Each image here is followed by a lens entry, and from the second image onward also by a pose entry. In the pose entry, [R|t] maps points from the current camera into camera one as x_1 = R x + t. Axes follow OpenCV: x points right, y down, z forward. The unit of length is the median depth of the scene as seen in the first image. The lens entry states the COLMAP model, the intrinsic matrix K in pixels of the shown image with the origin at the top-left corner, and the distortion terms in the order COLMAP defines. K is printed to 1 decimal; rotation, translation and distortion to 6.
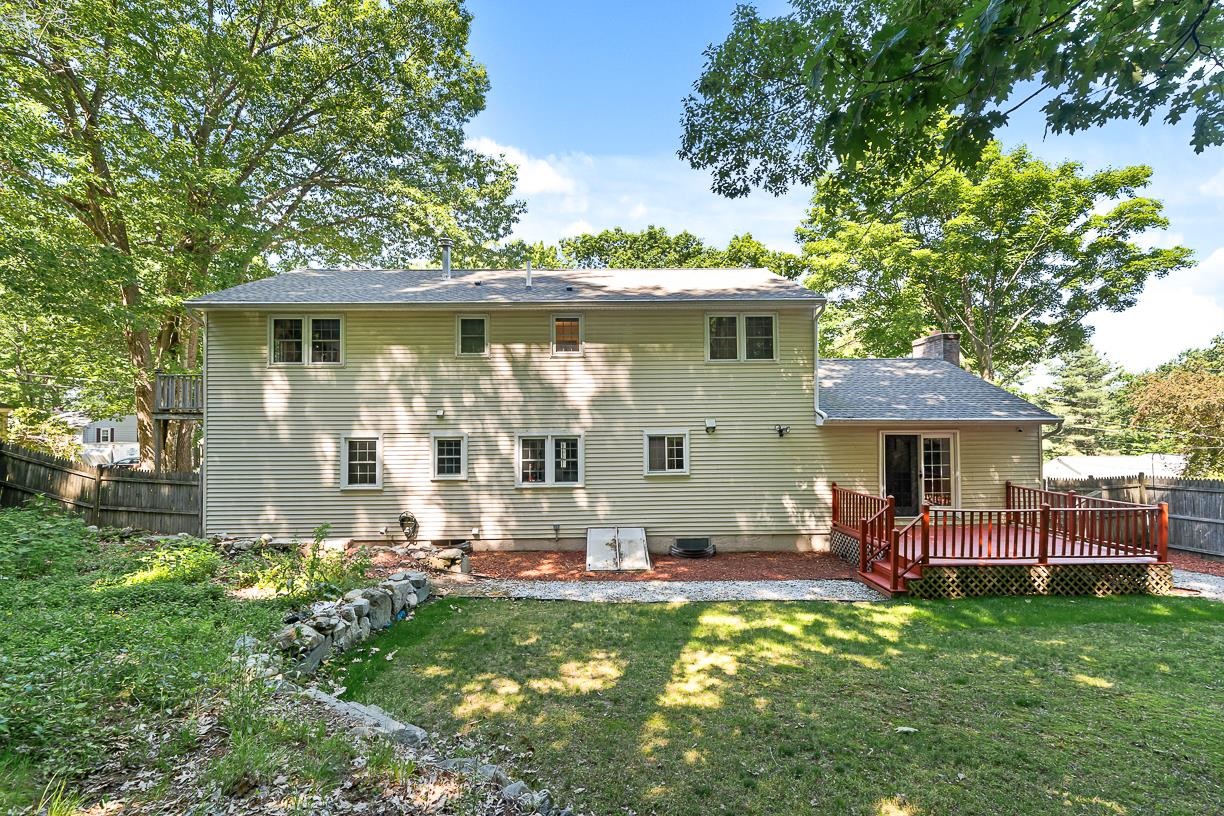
lens RADIAL K [[557.8, 0, 612.0], [0, 557.8, 408.0], [0, 0, 1]] dist [-0.000935, 0.000205]
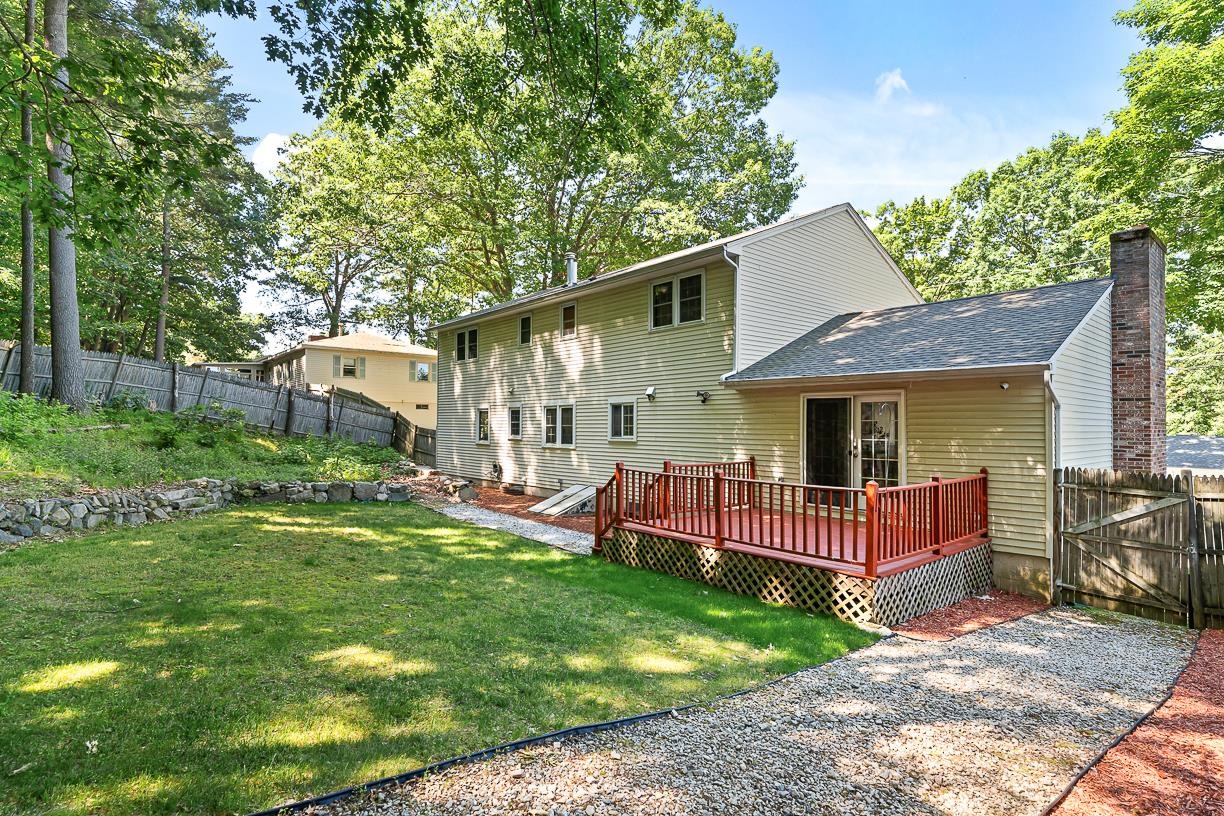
lens RADIAL K [[600.3, 0, 612.0], [0, 600.3, 408.0], [0, 0, 1]] dist [0.000802, 0.000030]
pose [[0.639535, -0.010262, -0.768694, 0.967438], [0.005174, 0.999946, -0.009044, 0.067772], [0.768745, 0.001807, 0.639553, 0.255210]]
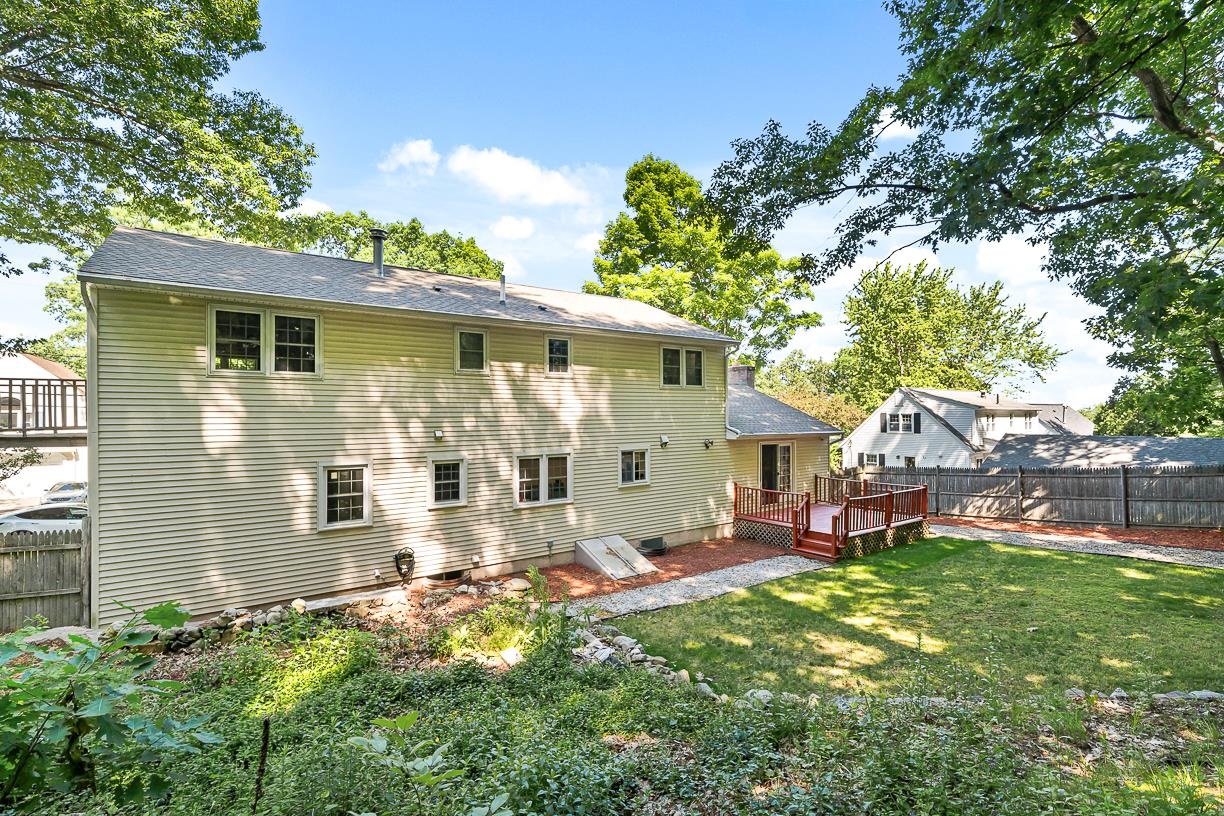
lens RADIAL K [[550.8, 0, 590.7], [0, 550.8, 408.7], [0, 0, 1]] dist [-0.003044, -0.000324]
pose [[0.833875, 0.009253, 0.551876, -0.595163], [-0.015941, 0.999846, 0.007323, -0.042760], [-0.551723, -0.014904, 0.833894, 0.120050]]
